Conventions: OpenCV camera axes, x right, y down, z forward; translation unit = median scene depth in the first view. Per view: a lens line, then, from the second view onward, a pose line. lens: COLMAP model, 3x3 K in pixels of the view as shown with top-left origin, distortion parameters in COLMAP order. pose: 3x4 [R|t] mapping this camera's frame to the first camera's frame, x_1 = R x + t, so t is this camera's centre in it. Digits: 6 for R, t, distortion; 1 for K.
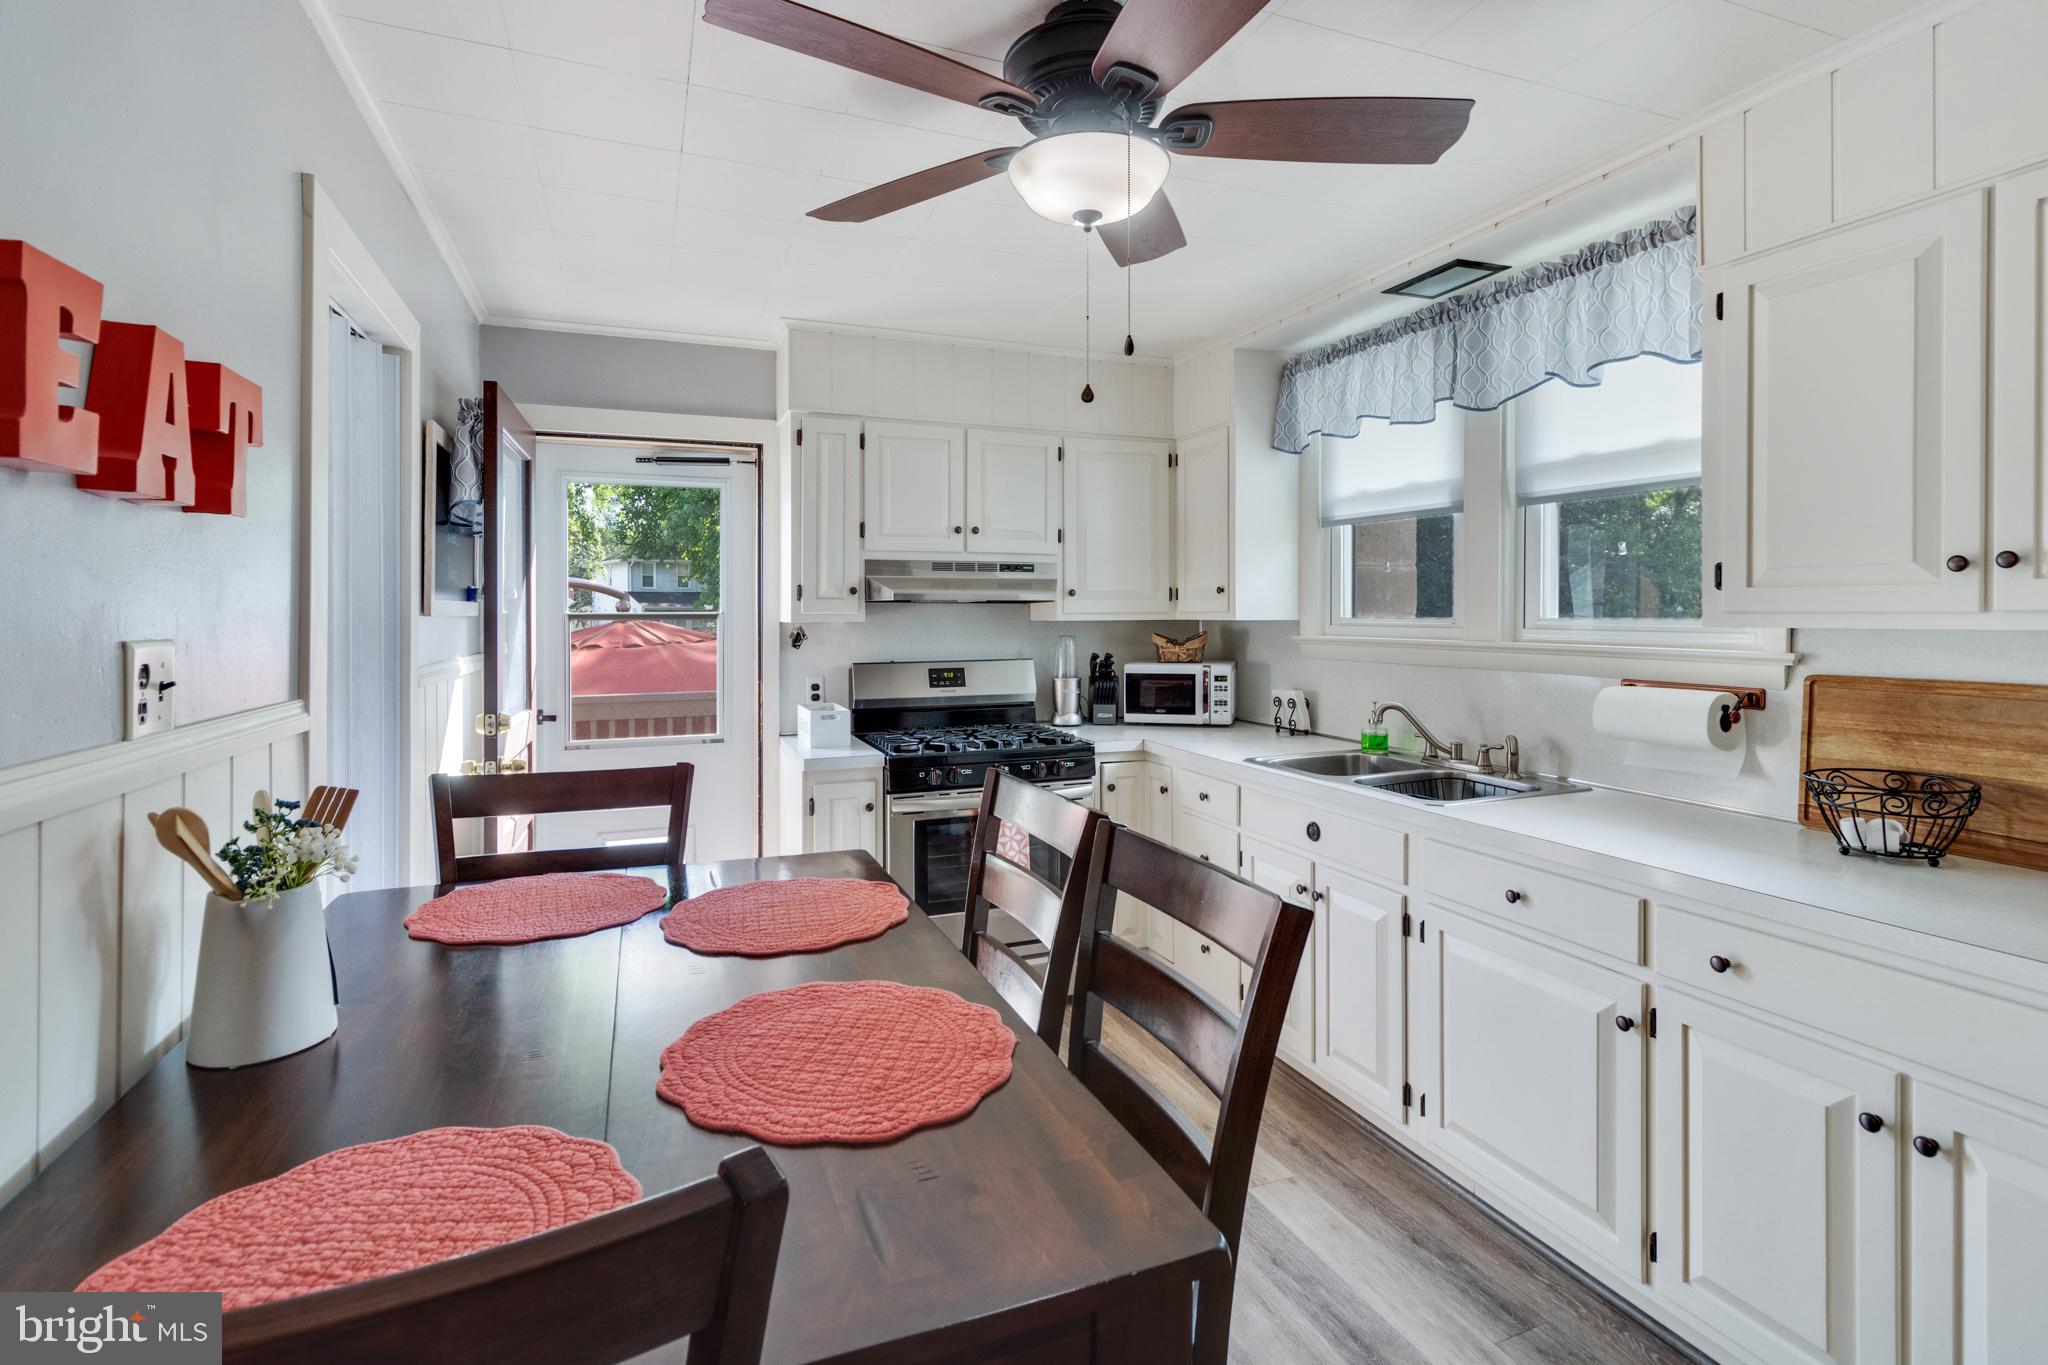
lens RADIAL K [[967.4, 0, 1025.0], [0, 967.4, 624.4], [0, 0, 1]] dist [0.012223, 0.000150]
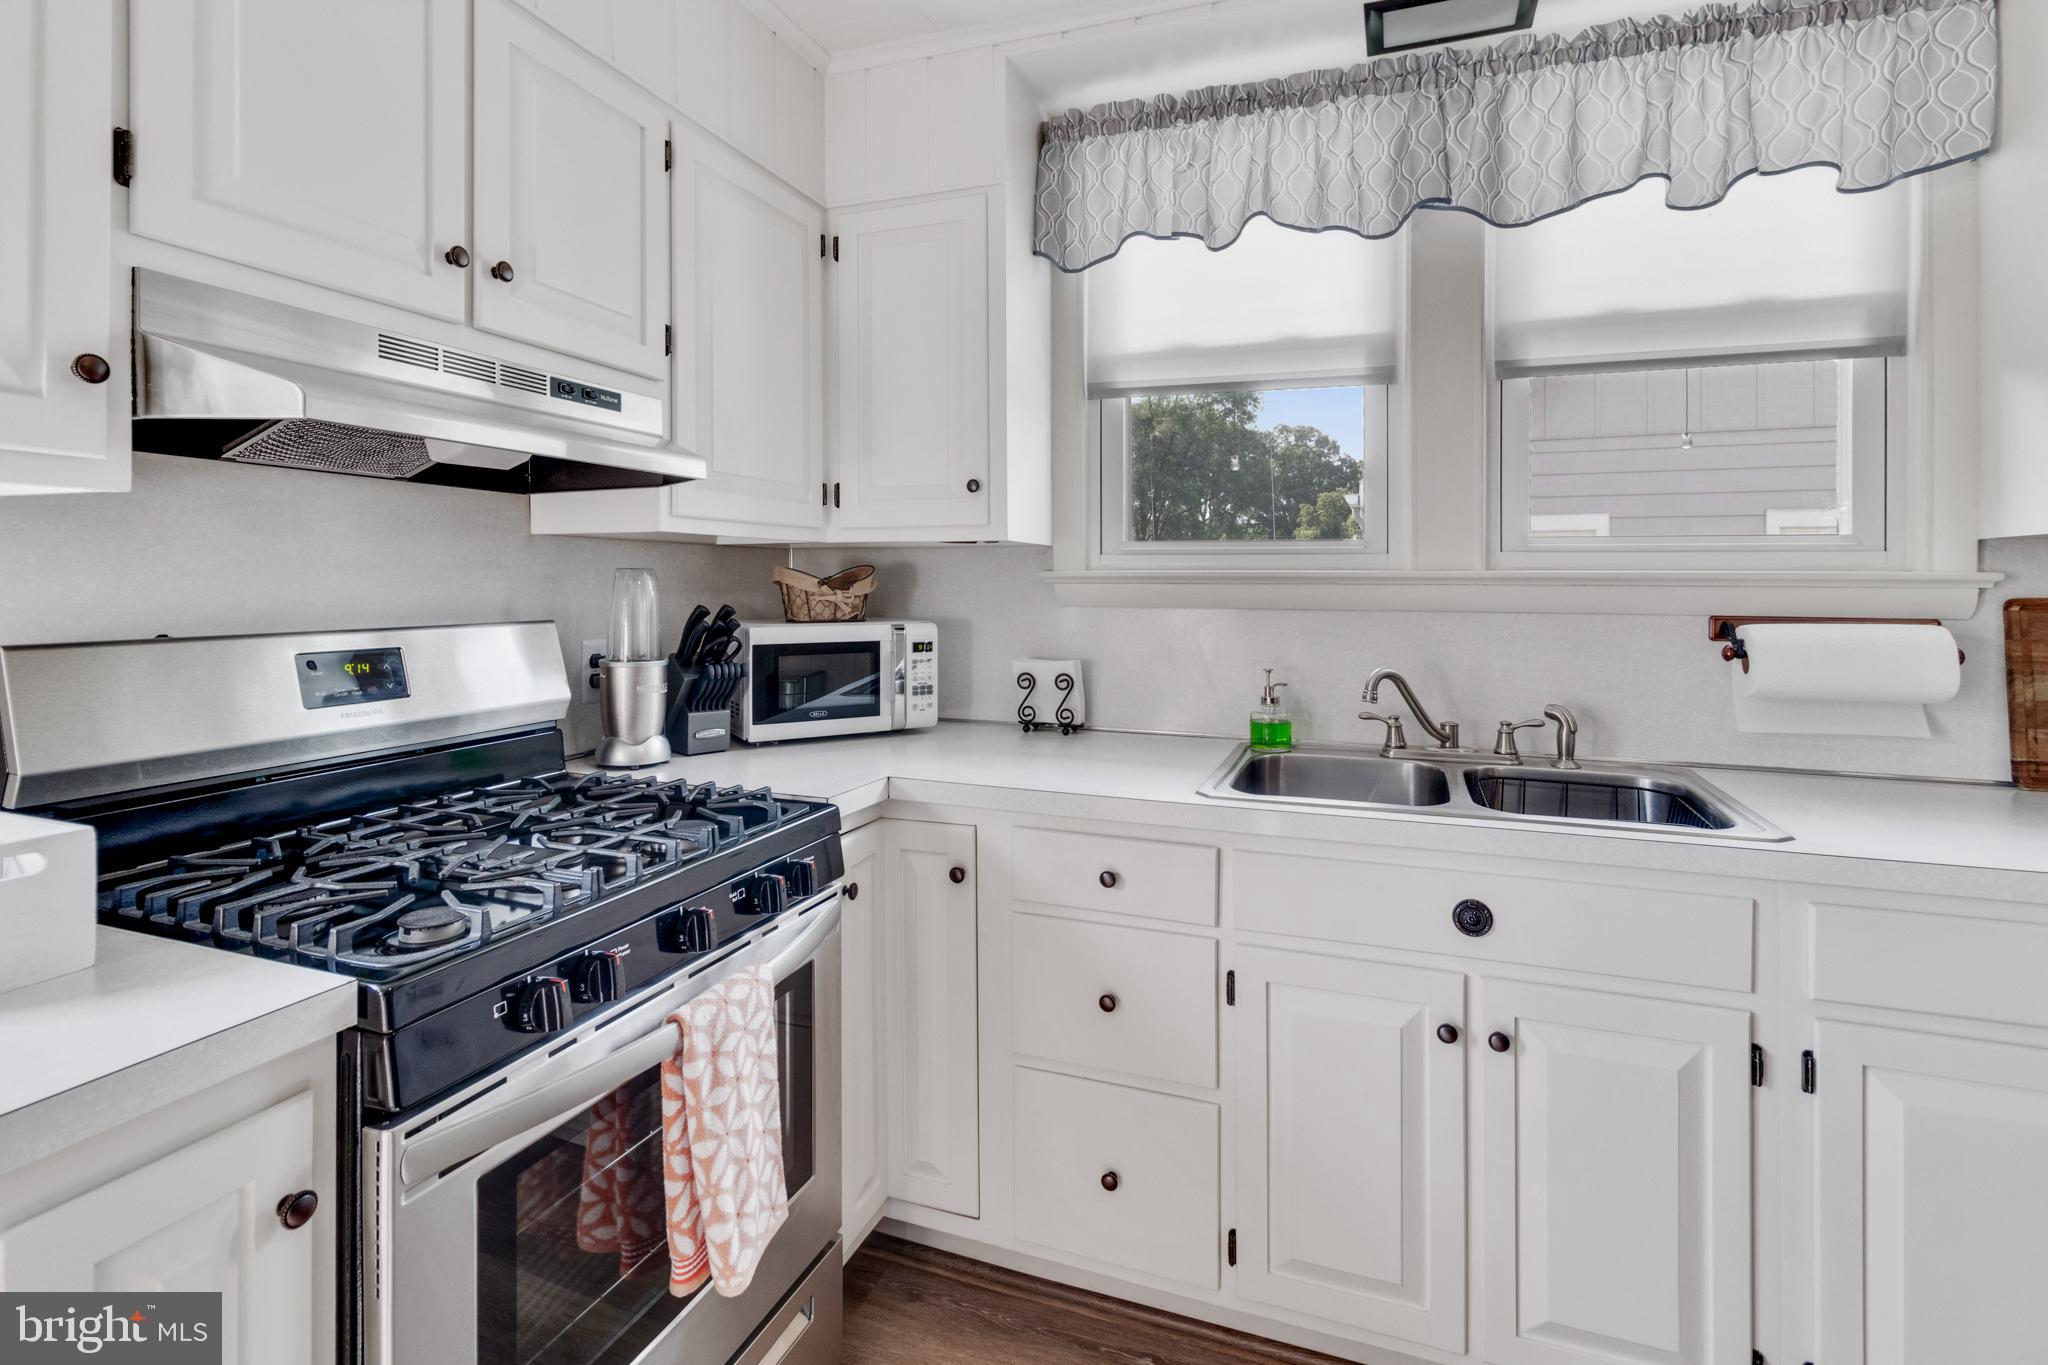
lens RADIAL K [[982.1, 0, 1023.2], [0, 982.1, 586.2], [0, 0, 1]] dist [-0.003445, 0.000061]
pose [[0.672827, 0.004242, 0.739788, -0.183769], [0.002159, 0.999968, -0.007697, 0.024978], [-0.739797, 0.006776, 0.672796, 0.569242]]
